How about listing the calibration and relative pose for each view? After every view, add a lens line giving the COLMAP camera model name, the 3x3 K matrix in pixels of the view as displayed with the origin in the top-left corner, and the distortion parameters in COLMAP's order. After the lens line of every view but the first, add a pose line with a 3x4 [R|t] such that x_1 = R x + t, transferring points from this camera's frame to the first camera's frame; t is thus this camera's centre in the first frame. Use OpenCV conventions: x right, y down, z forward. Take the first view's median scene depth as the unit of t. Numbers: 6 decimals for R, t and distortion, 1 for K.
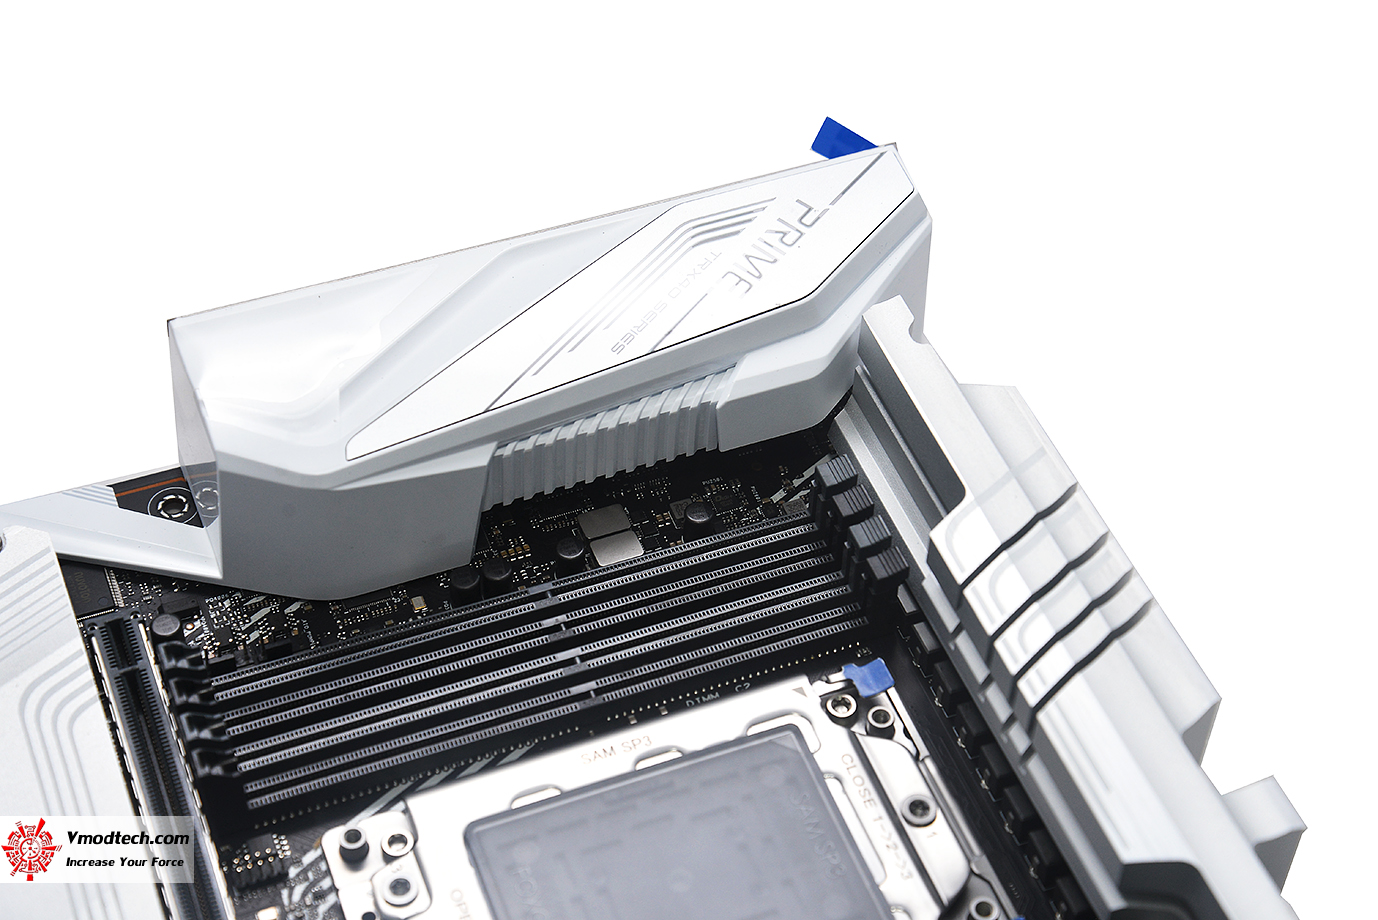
lens RADIAL K [[2719.7, 0, 667.5], [0, 2719.7, 454.7], [0, 0, 1]] dist [0.449184, 0.000000]
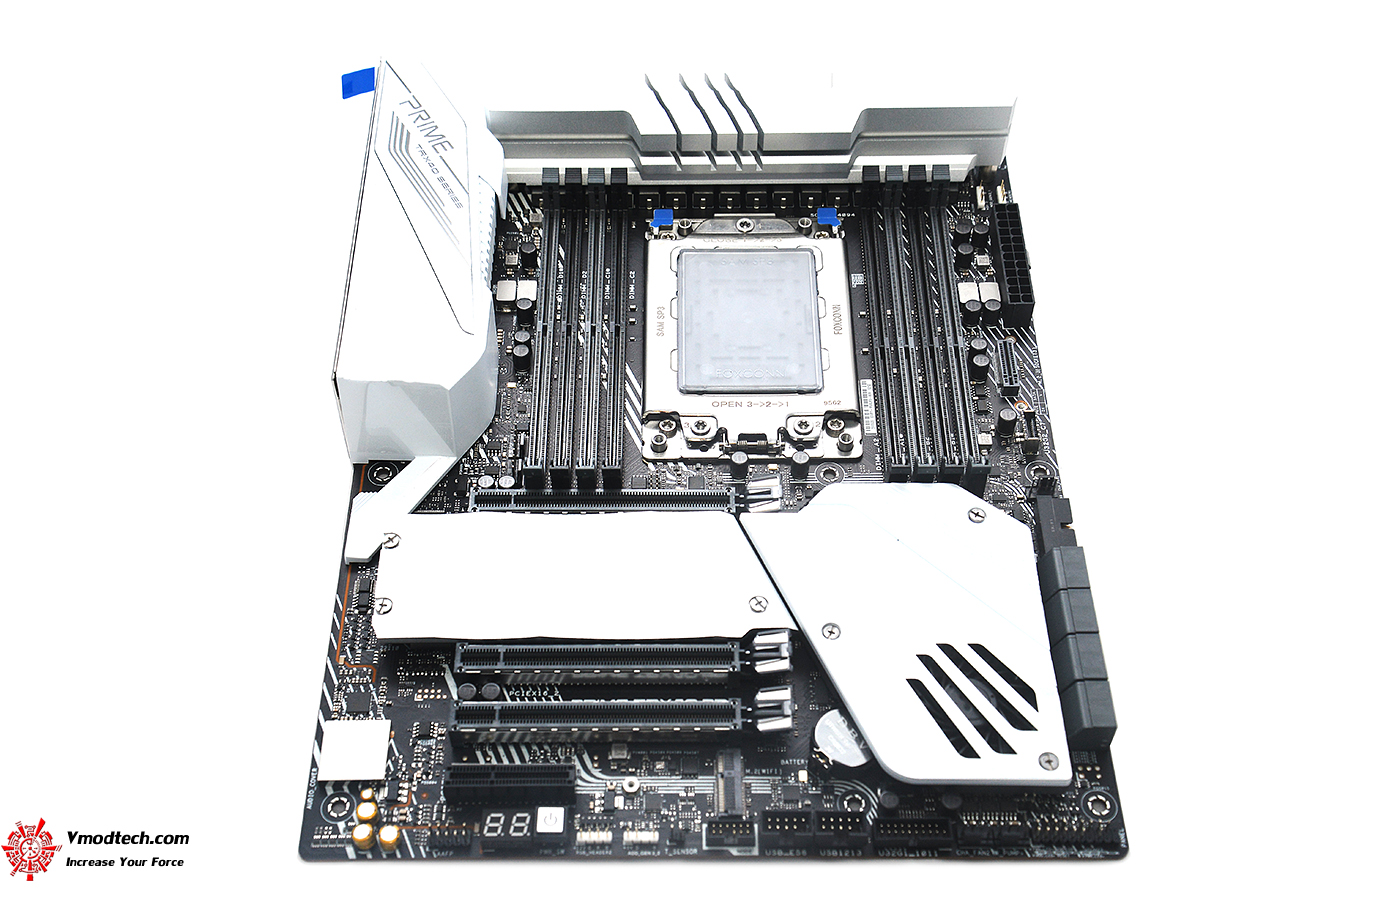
lens RADIAL K [[1668.0, 0, 664.2], [0, 1668.0, 480.0], [0, 0, 1]] dist [0.126848, 0.000000]
pose [[0.355343, -0.762000, 0.541376, -0.692431], [0.705523, 0.598567, 0.379414, -0.250438], [-0.613163, 0.247131, 0.750305, 0.153193]]
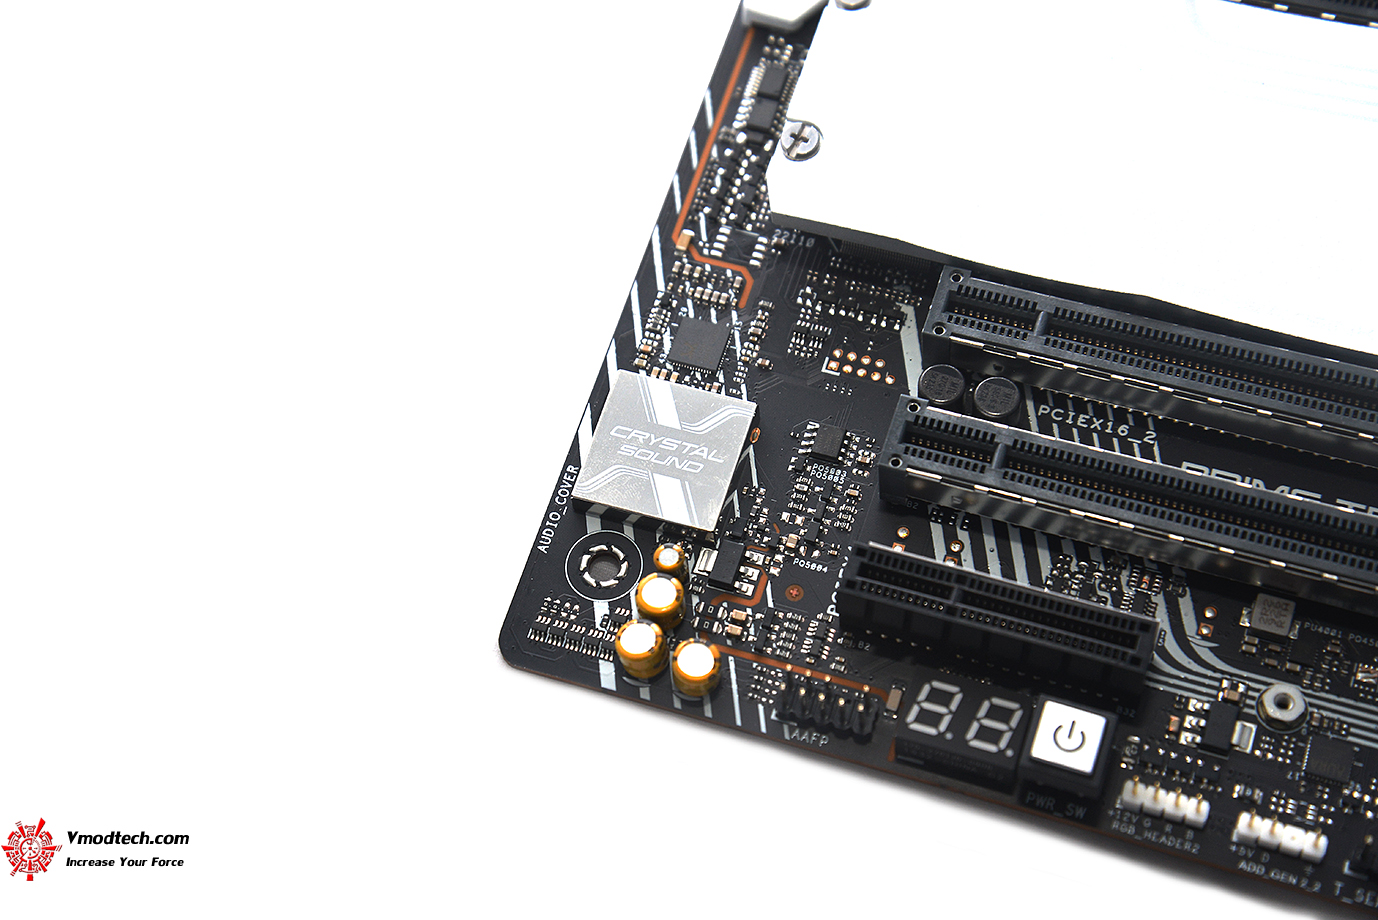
lens RADIAL K [[2697.6, 0, 651.5], [0, 2697.6, 442.7], [0, 0, 1]] dist [0.322377, 0.000000]
pose [[0.627049, -0.725506, 0.283638, -0.551766], [0.640254, 0.687406, 0.342853, -0.158284], [-0.443716, -0.033386, 0.895545, 0.404539]]
